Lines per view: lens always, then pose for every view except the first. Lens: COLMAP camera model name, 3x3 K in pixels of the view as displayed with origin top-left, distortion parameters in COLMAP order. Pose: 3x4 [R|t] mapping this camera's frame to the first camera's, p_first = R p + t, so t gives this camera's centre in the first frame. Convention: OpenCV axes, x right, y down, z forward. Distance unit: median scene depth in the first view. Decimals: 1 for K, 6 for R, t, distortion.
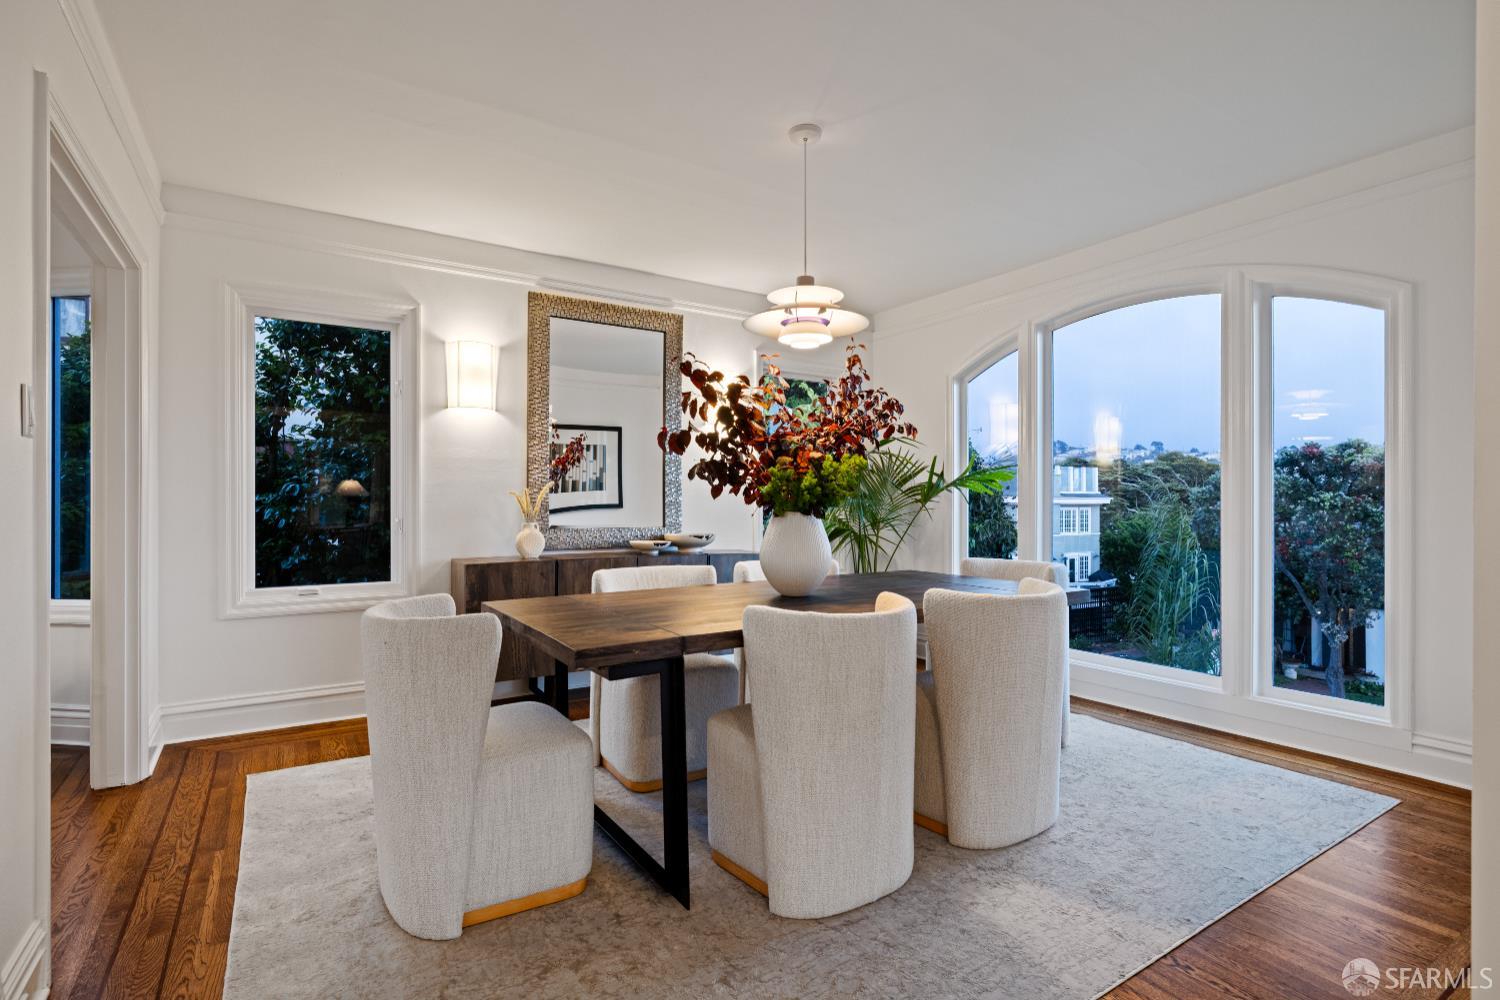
lens RADIAL K [[715.9, 0, 748.0], [0, 715.9, 506.0], [0, 0, 1]] dist [0.002260, -0.000089]
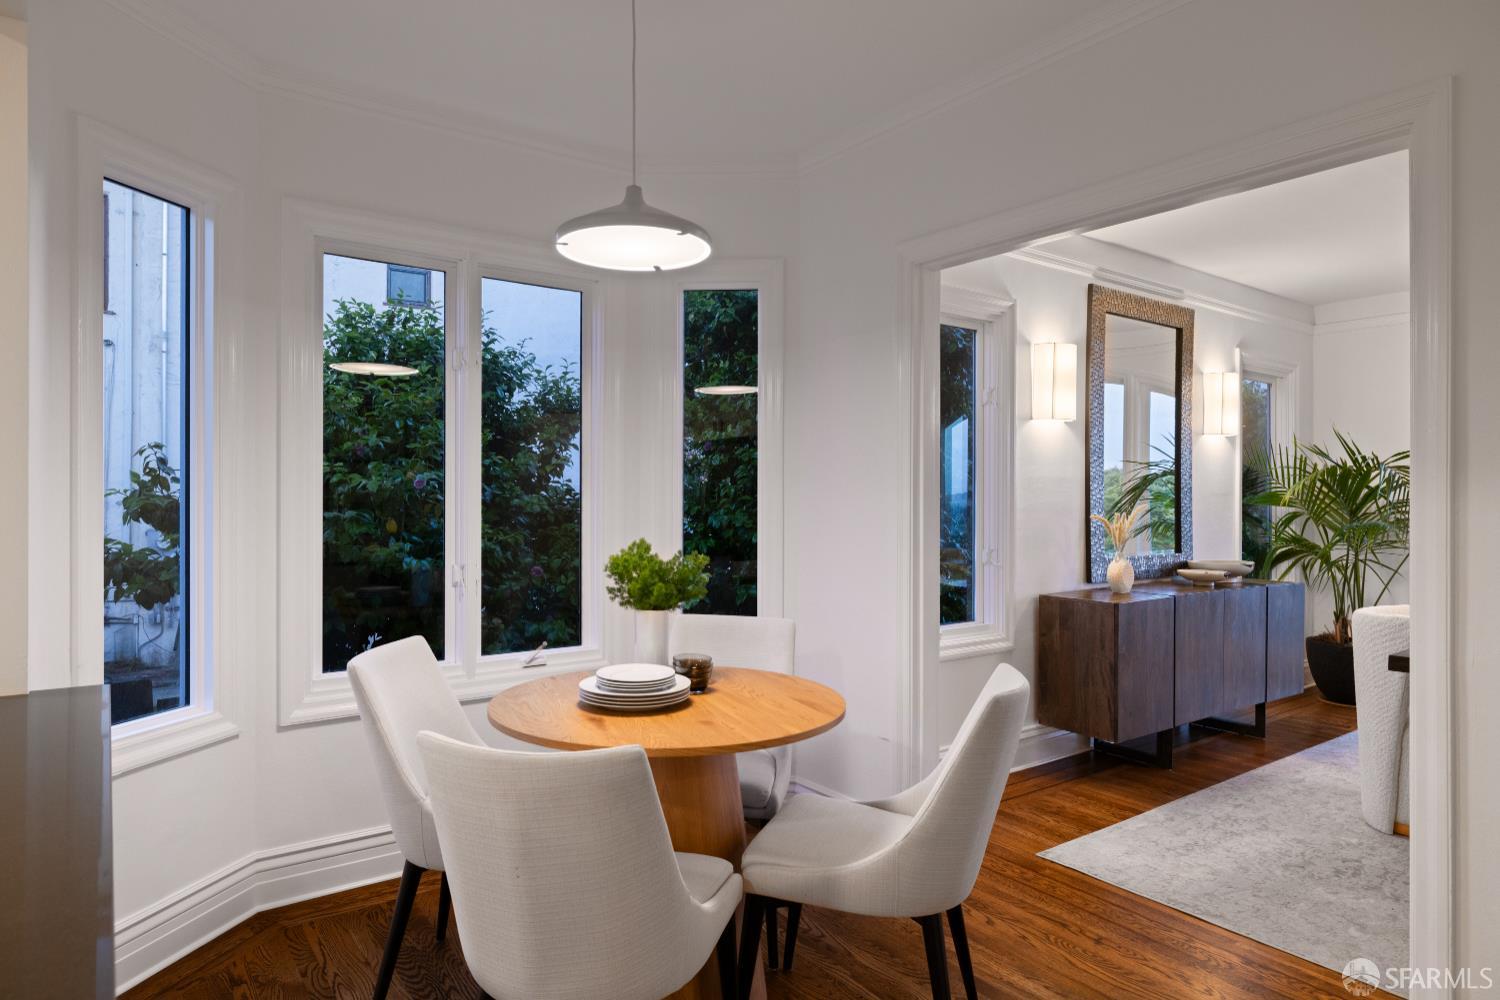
lens RADIAL K [[873.1, 0, 750.3], [0, 873.1, 495.6], [0, 0, 1]] dist [0.002919, 0.001807]
pose [[0.998089, -0.000677, 0.061783, -0.771120], [0.001431, 0.999925, -0.012153, -0.031578], [-0.061770, 0.012218, 0.998016, -0.023572]]
